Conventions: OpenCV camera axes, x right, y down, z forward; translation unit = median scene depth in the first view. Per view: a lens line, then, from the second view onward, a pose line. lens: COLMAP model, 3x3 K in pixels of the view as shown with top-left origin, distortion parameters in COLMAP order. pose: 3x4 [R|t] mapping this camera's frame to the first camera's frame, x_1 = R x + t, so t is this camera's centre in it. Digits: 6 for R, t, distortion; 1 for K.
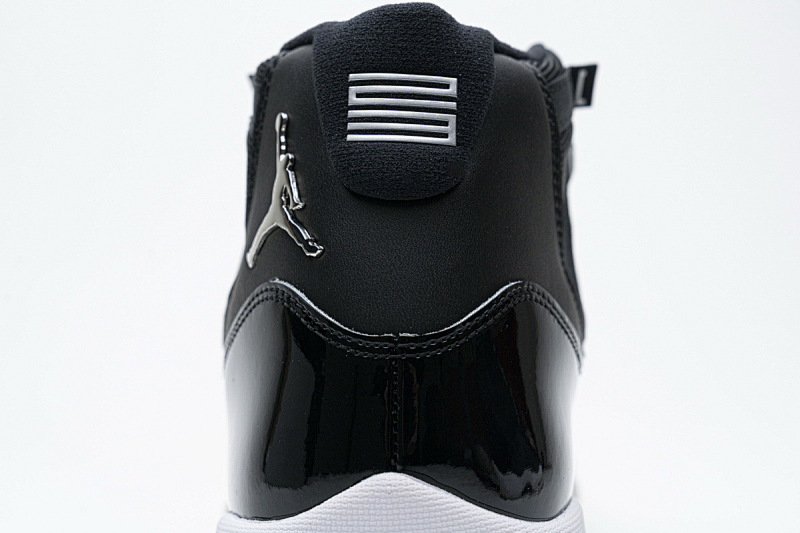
lens RADIAL K [[1497.3, 0, 398.4], [0, 1497.3, 261.1], [0, 0, 1]] dist [0.013037, 0.000000]
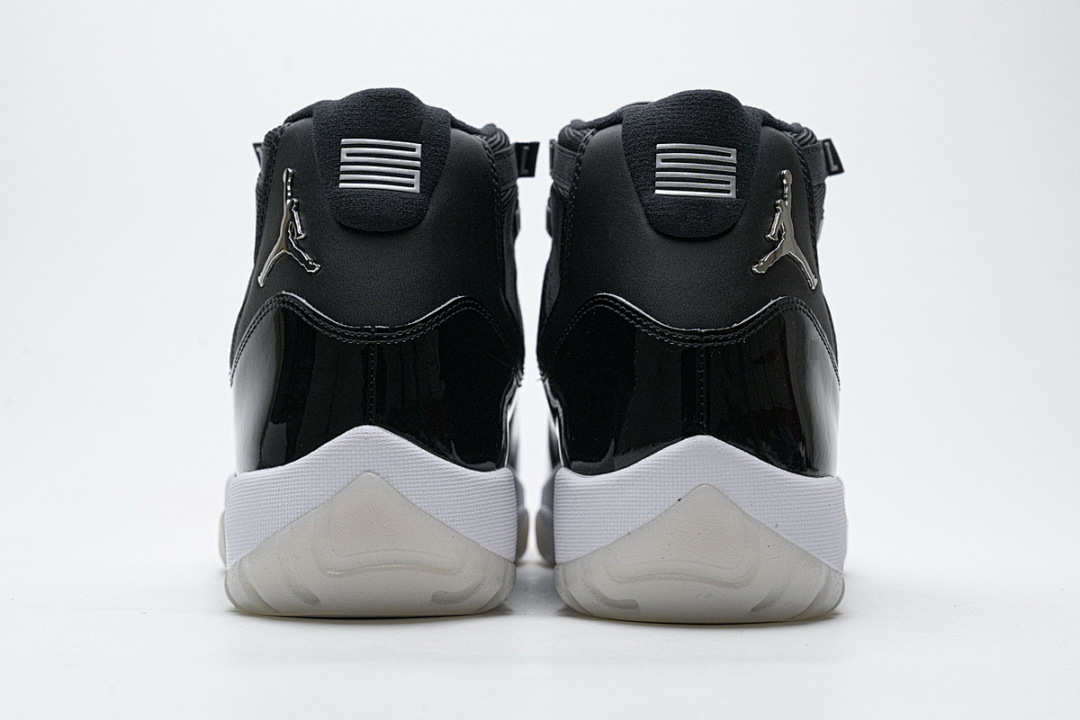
lens RADIAL K [[2021.4, 0, 538.0], [0, 2021.4, 366.5], [0, 0, 1]] dist [0.013037, 0.000000]
pose [[0.996379, 0.017987, 0.083094, -0.003988], [-0.015105, 0.999267, -0.035181, 0.137359], [-0.083666, 0.033798, 0.995921, -0.798544]]
